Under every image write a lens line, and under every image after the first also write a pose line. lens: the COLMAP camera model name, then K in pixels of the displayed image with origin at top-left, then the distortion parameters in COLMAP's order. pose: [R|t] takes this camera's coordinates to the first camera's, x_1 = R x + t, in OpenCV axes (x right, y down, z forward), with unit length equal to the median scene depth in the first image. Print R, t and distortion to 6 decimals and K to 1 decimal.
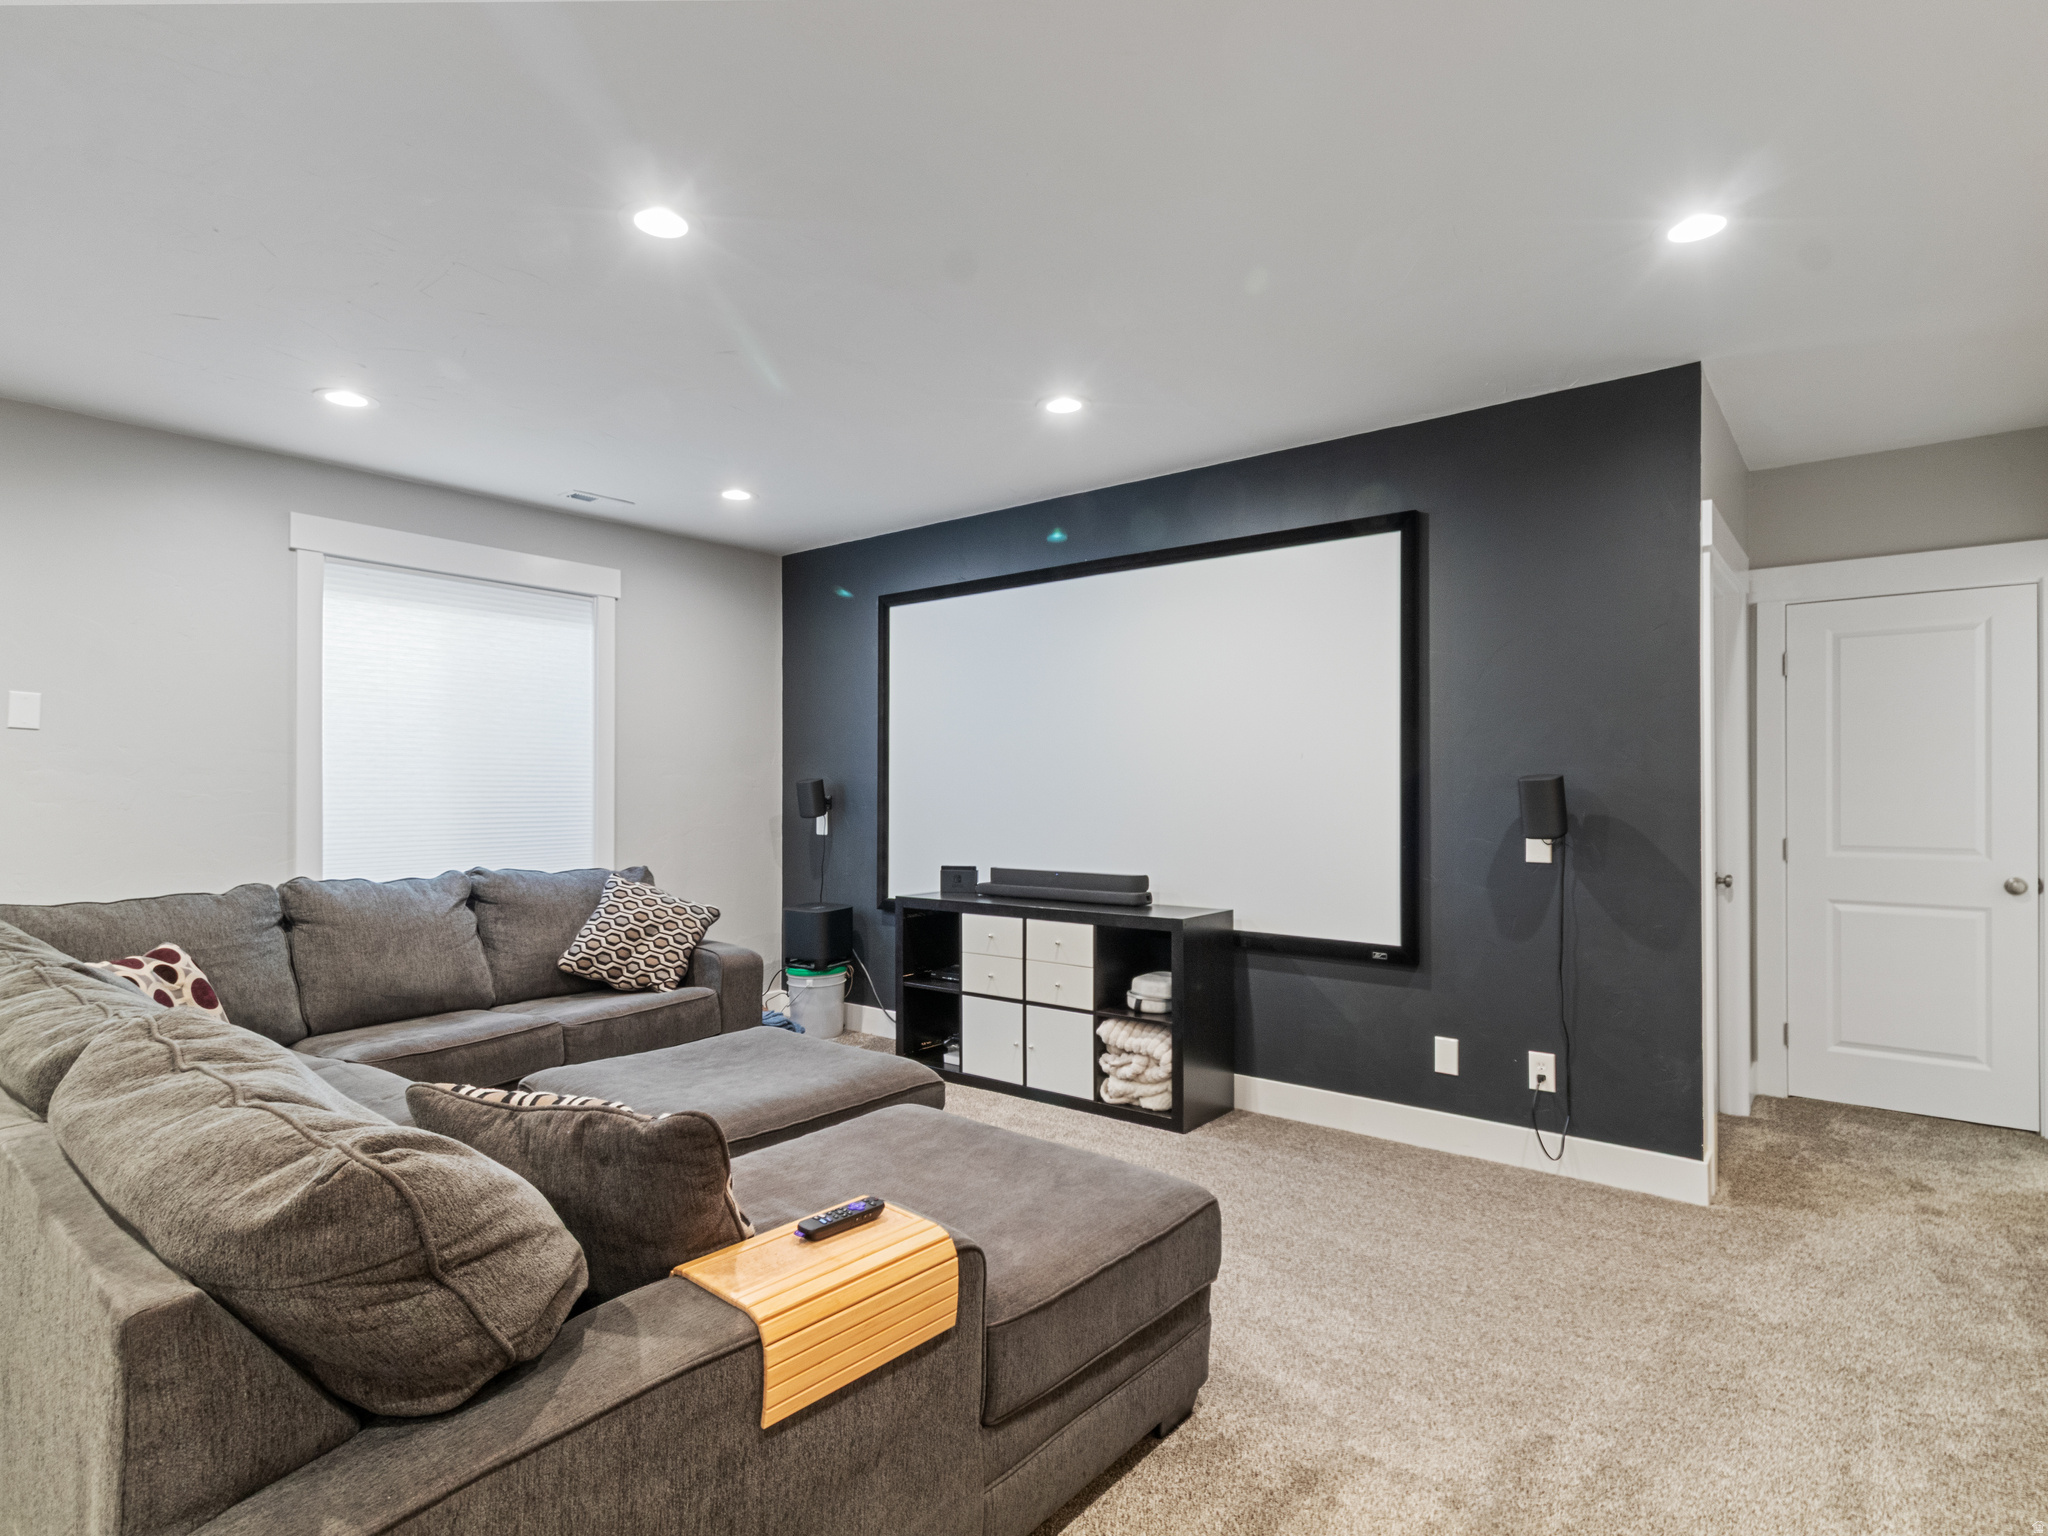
lens RADIAL K [[1070.9, 0, 1038.8], [0, 1070.9, 781.2], [0, 0, 1]] dist [0.002432, 0.000754]
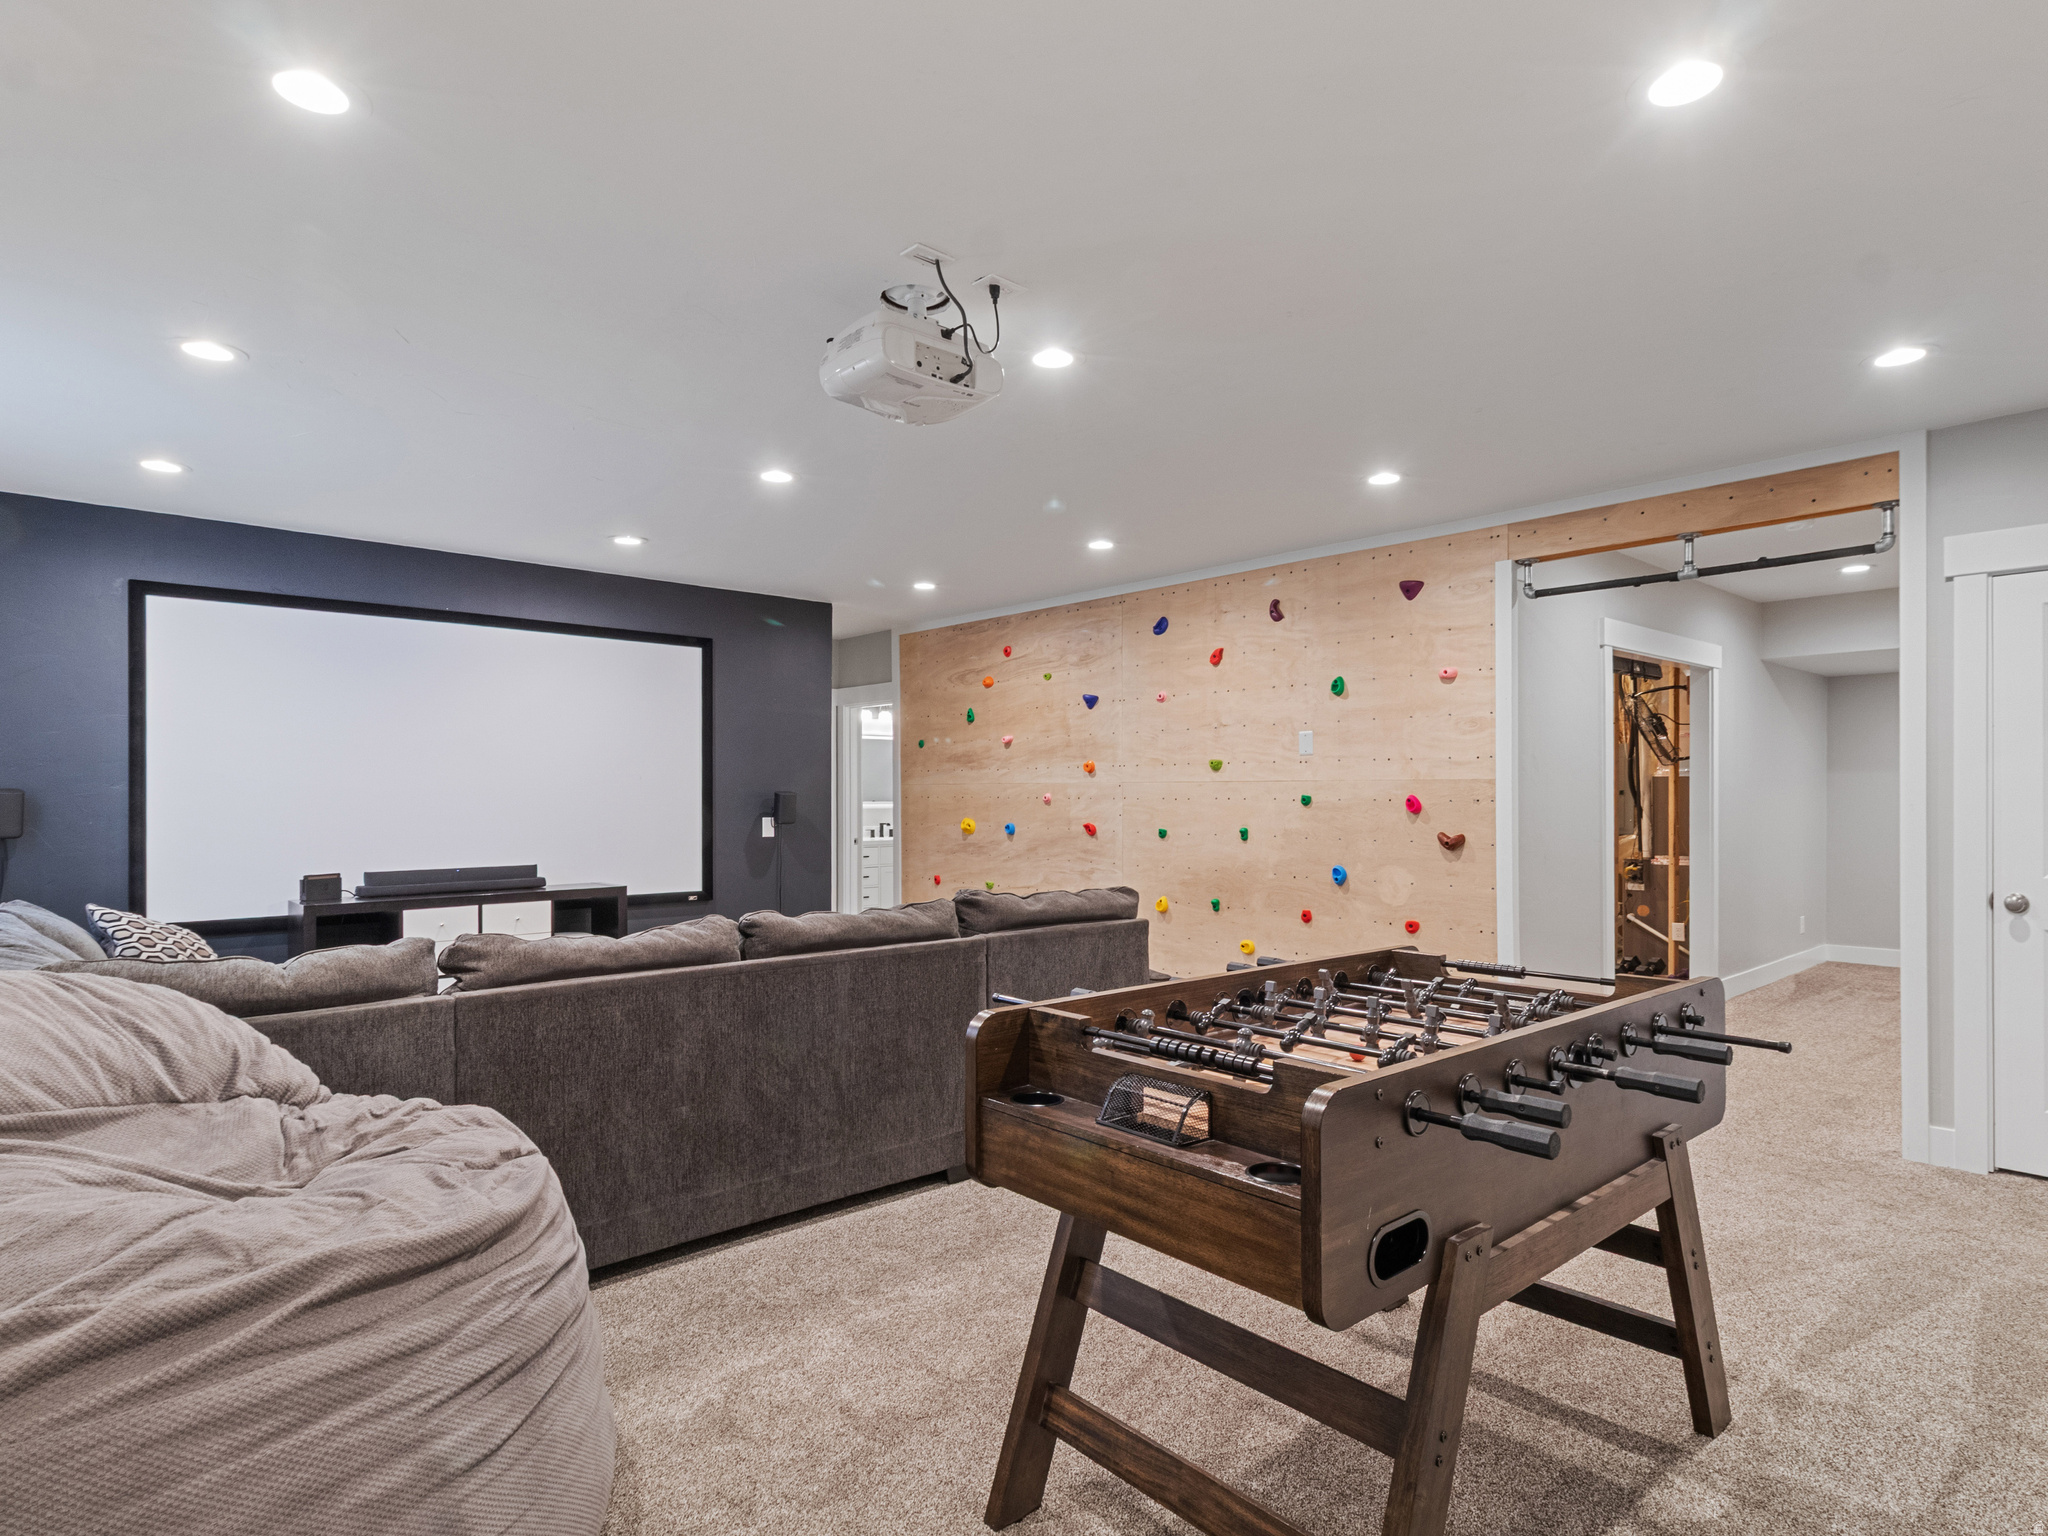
lens RADIAL K [[1070.9, 0, 1038.8], [0, 1070.9, 781.2], [0, 0, 1]] dist [0.002432, 0.000754]
pose [[0.182190, 0.013839, 0.983166, -0.992095], [-0.004385, 0.999902, -0.013262, -0.000604], [-0.983253, -0.001895, 0.182233, 0.129347]]
